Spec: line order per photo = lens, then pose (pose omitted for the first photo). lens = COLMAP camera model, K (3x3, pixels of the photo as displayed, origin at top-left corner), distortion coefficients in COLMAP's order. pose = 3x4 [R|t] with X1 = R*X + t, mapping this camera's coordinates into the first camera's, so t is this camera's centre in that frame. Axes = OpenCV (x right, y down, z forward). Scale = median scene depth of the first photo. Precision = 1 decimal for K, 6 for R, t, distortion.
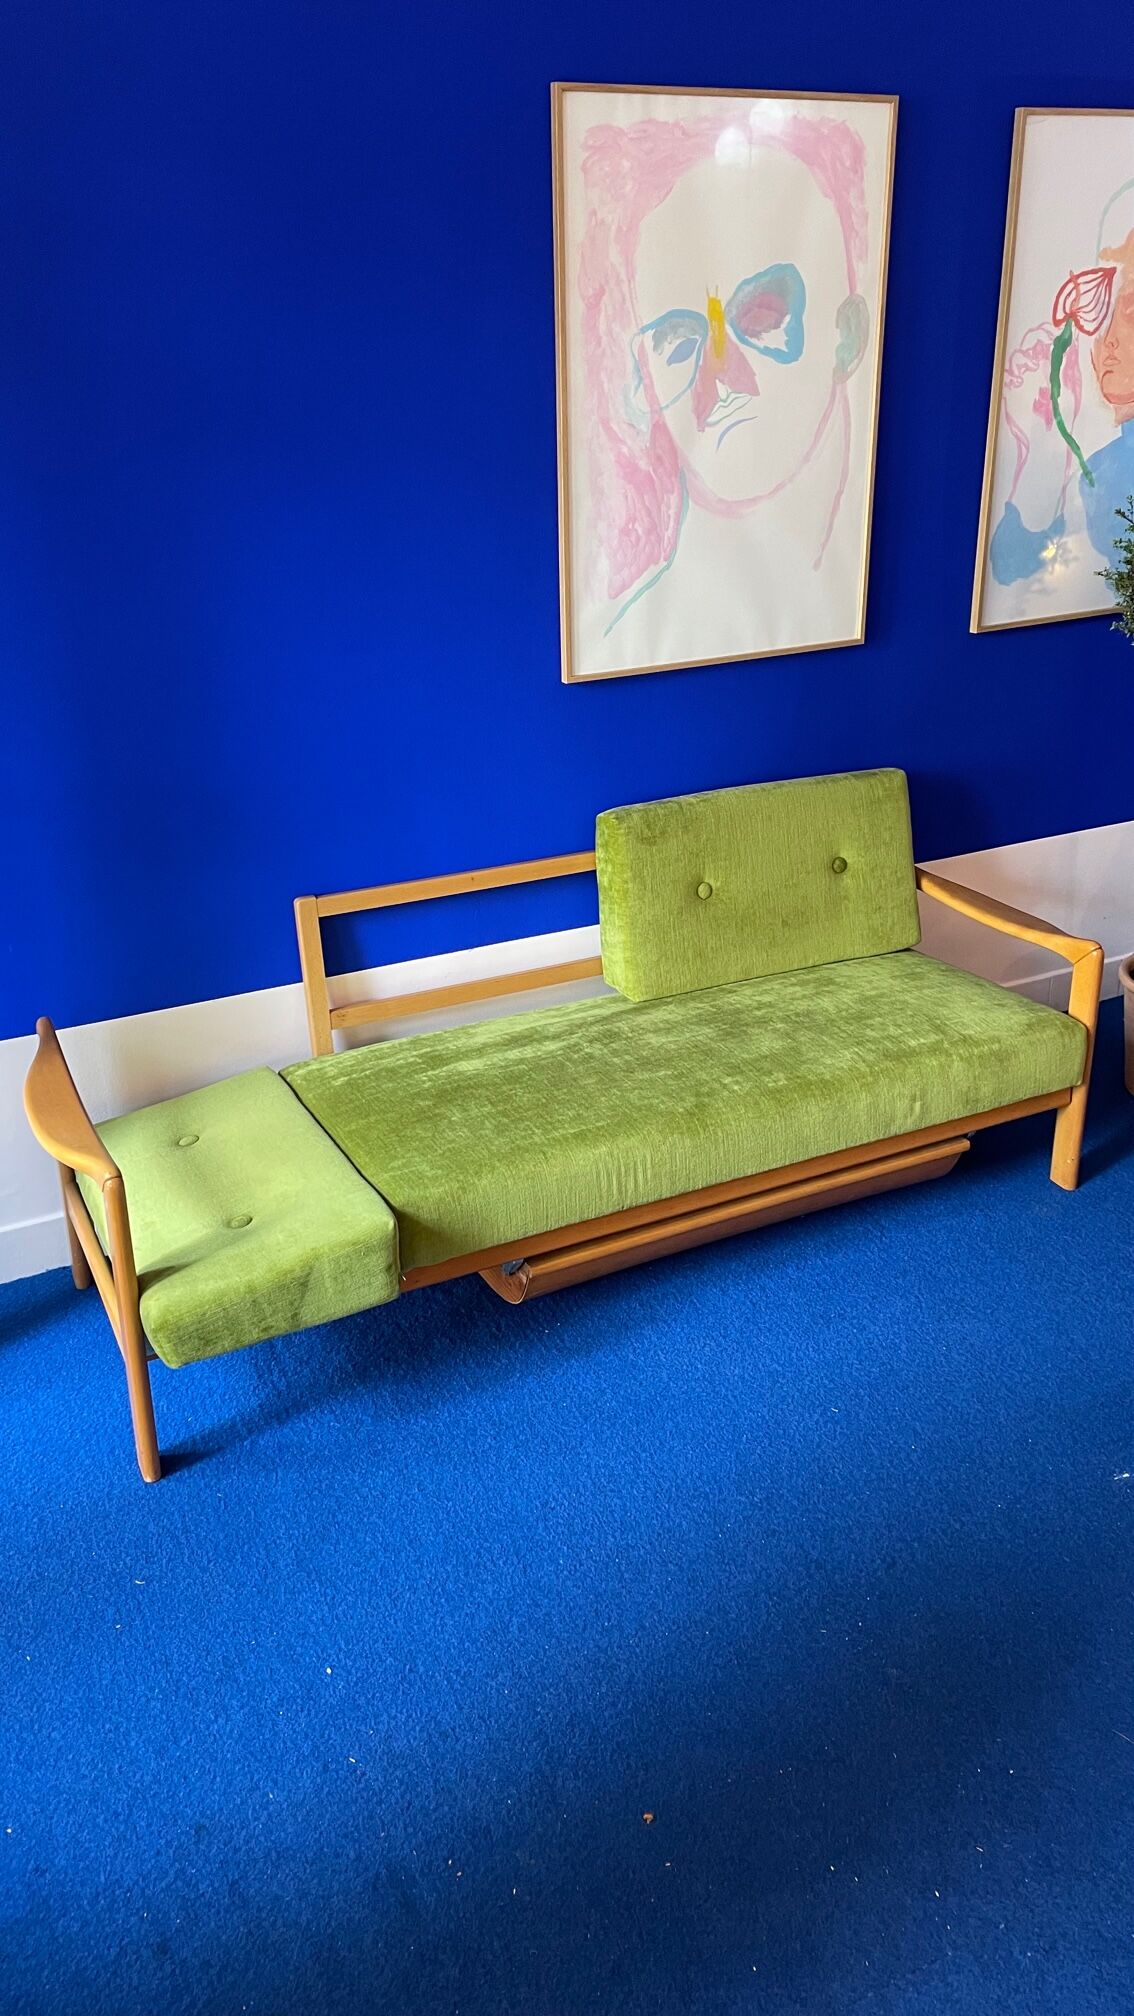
lens RADIAL K [[1516.4, 0, 561.8], [0, 1516.4, 985.0], [0, 0, 1]] dist [0.104267, -0.143107]
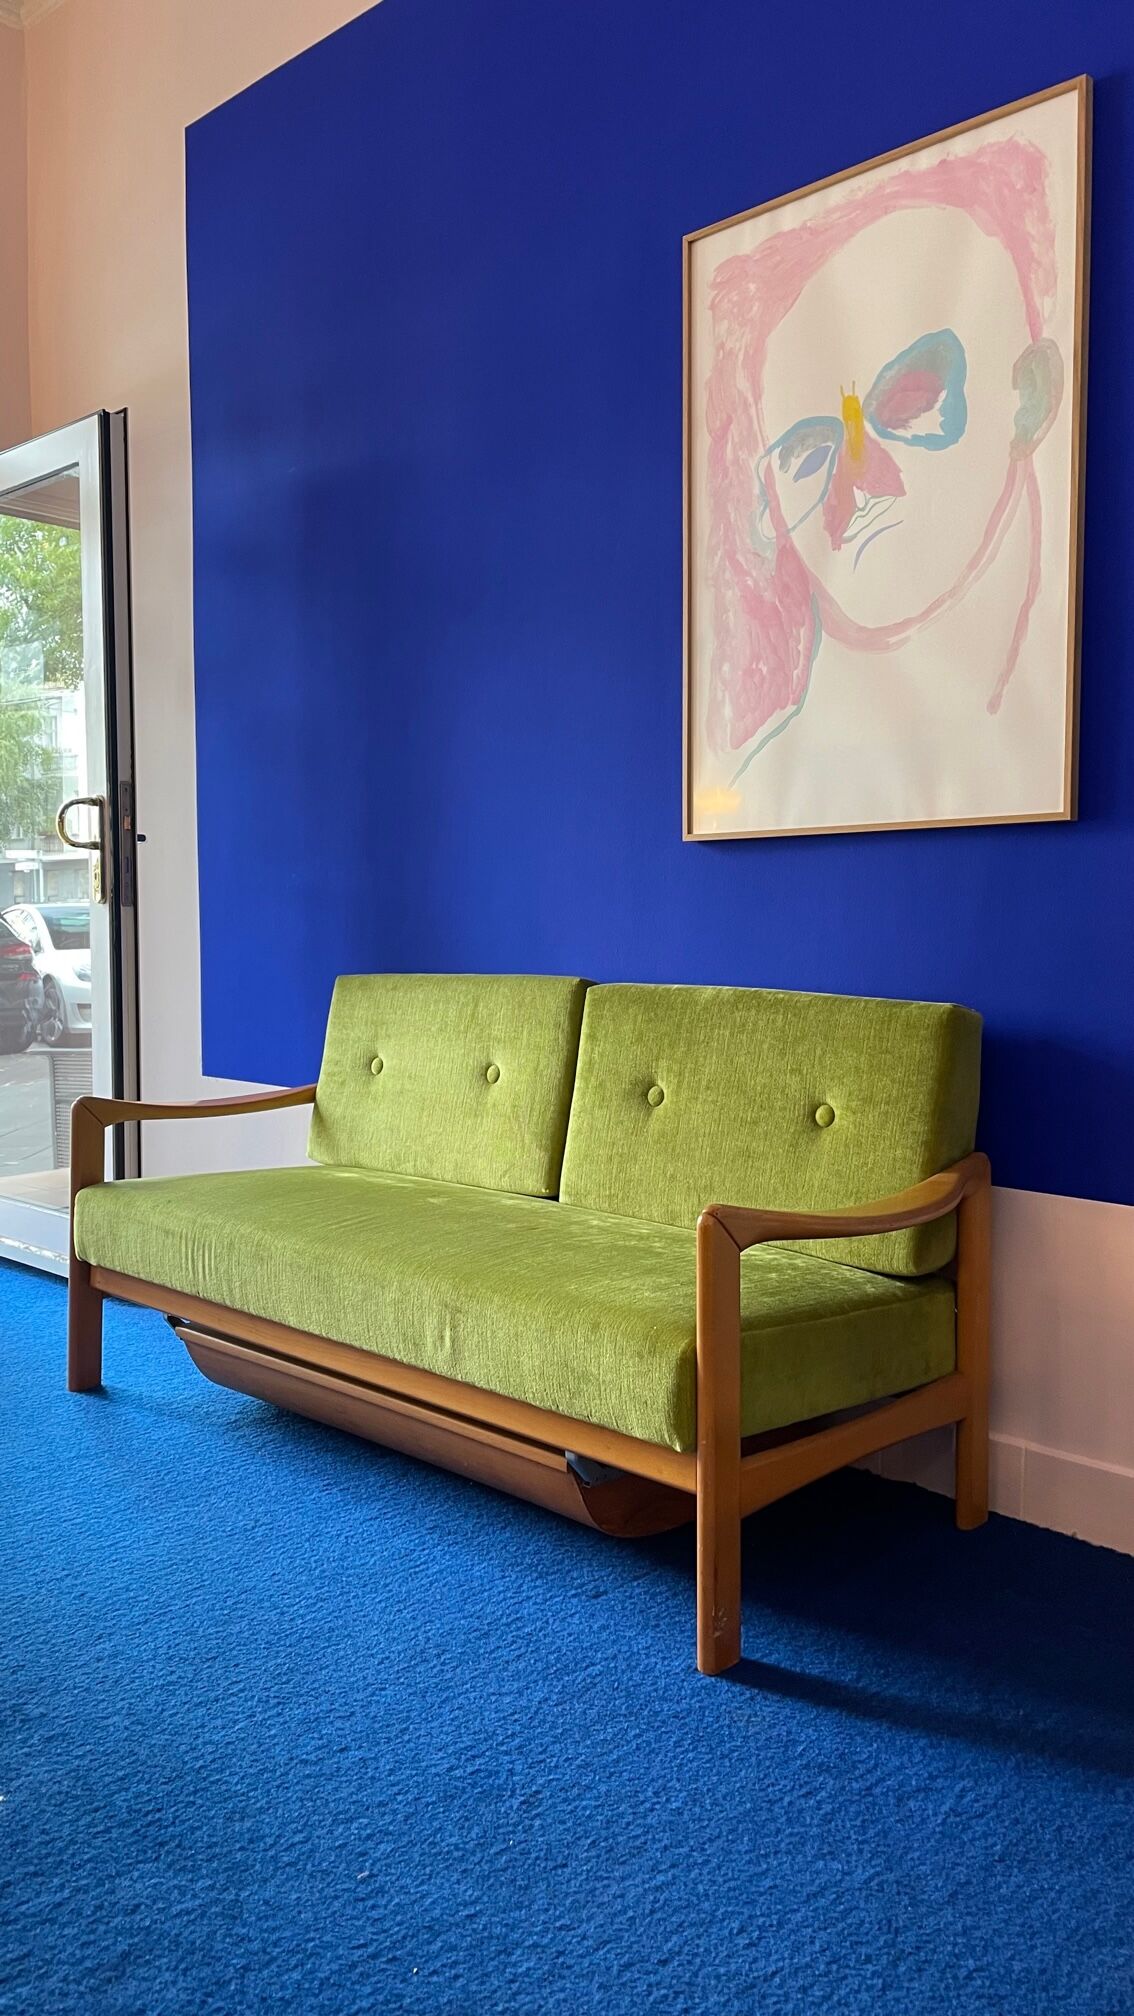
lens RADIAL K [[1524.6, 0, 575.3], [0, 1524.6, 1001.9], [0, 0, 1]] dist [0.099903, -0.124683]
pose [[0.338461, 0.070188, -0.938359, 0.839266], [-0.381827, 0.921671, -0.068783, -0.027494], [0.860031, 0.381571, 0.338749, 0.696449]]
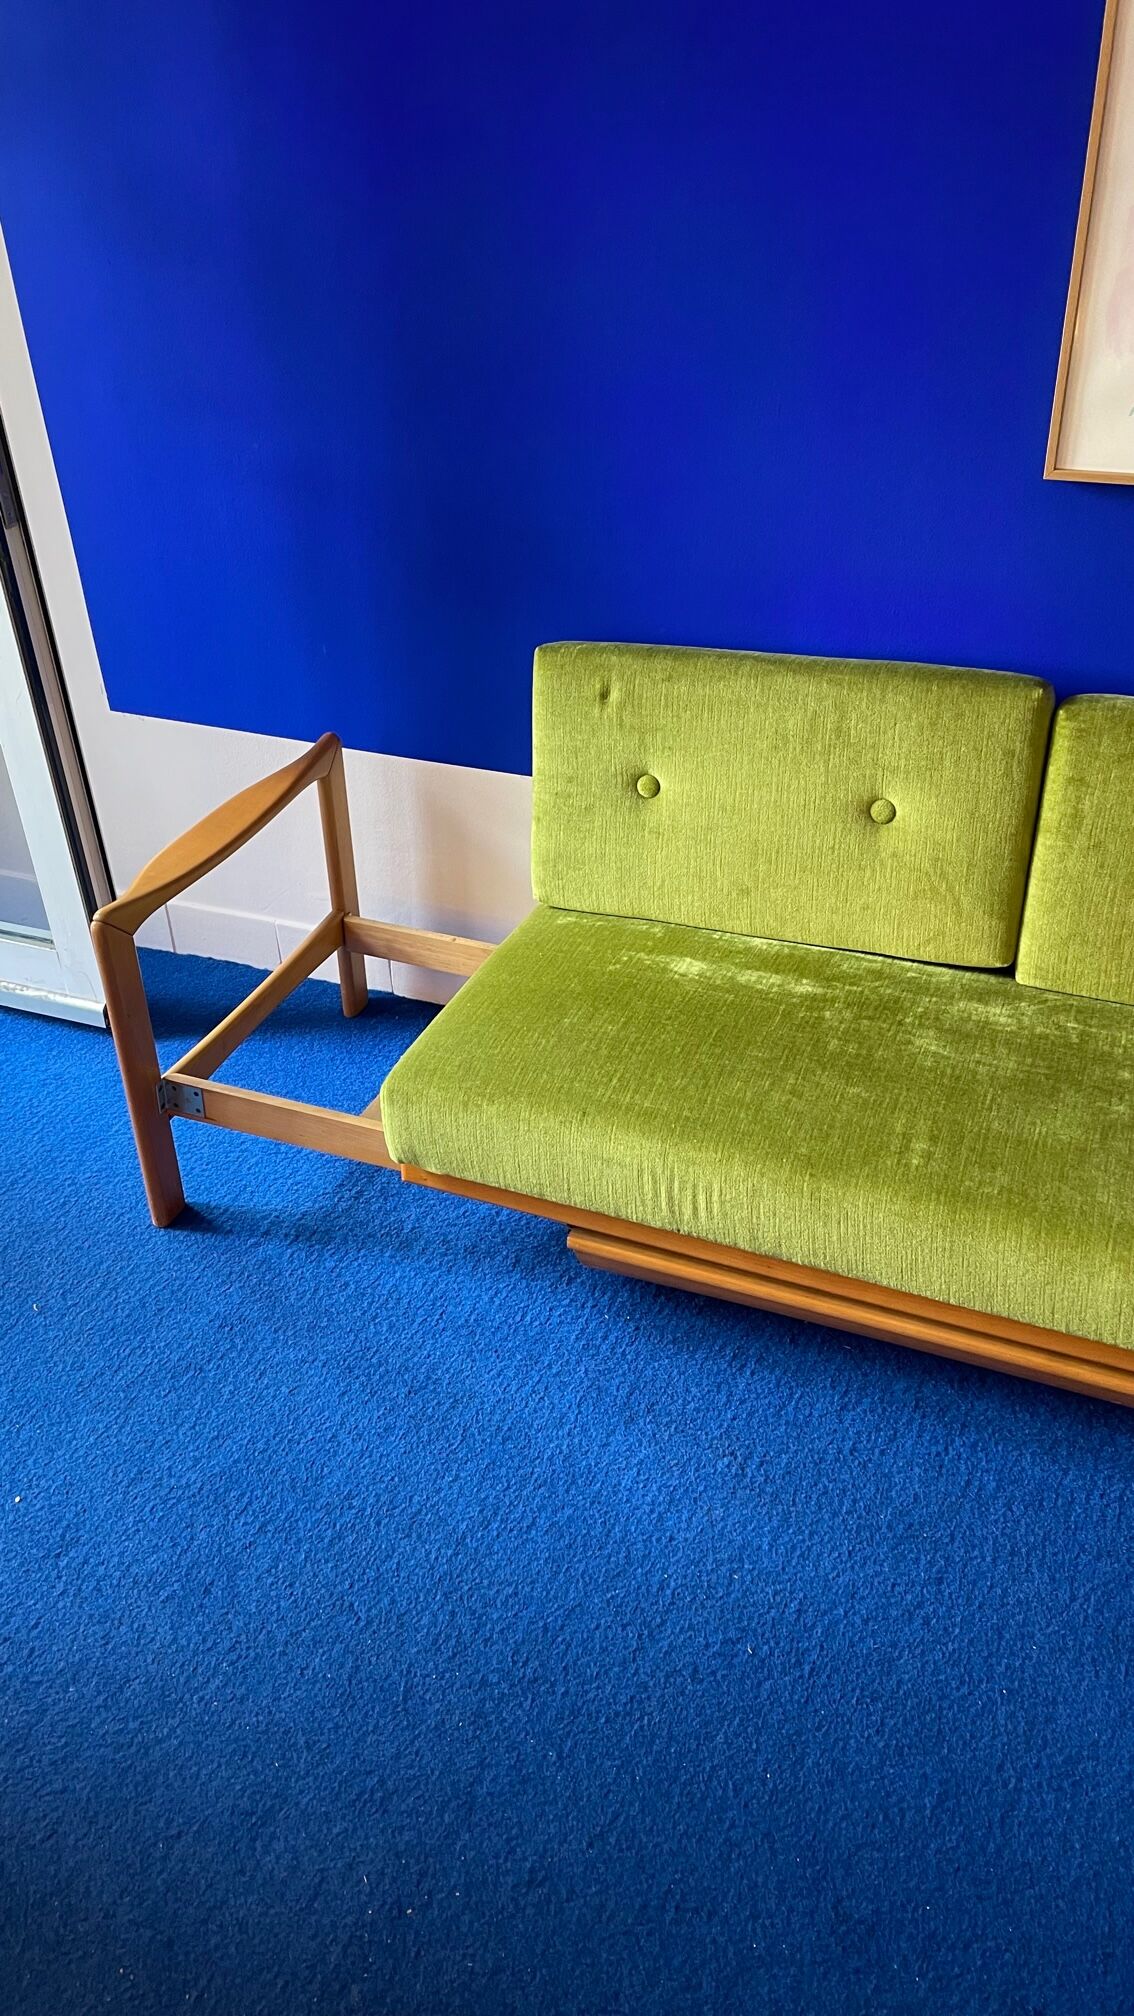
lens RADIAL K [[1516.4, 0, 561.8], [0, 1516.4, 985.0], [0, 0, 1]] dist [0.104267, -0.143107]
pose [[0.663051, 0.408196, -0.627486, 0.303322], [-0.274258, 0.912424, 0.303752, -0.136398], [0.696524, -0.029311, 0.716935, 0.369295]]
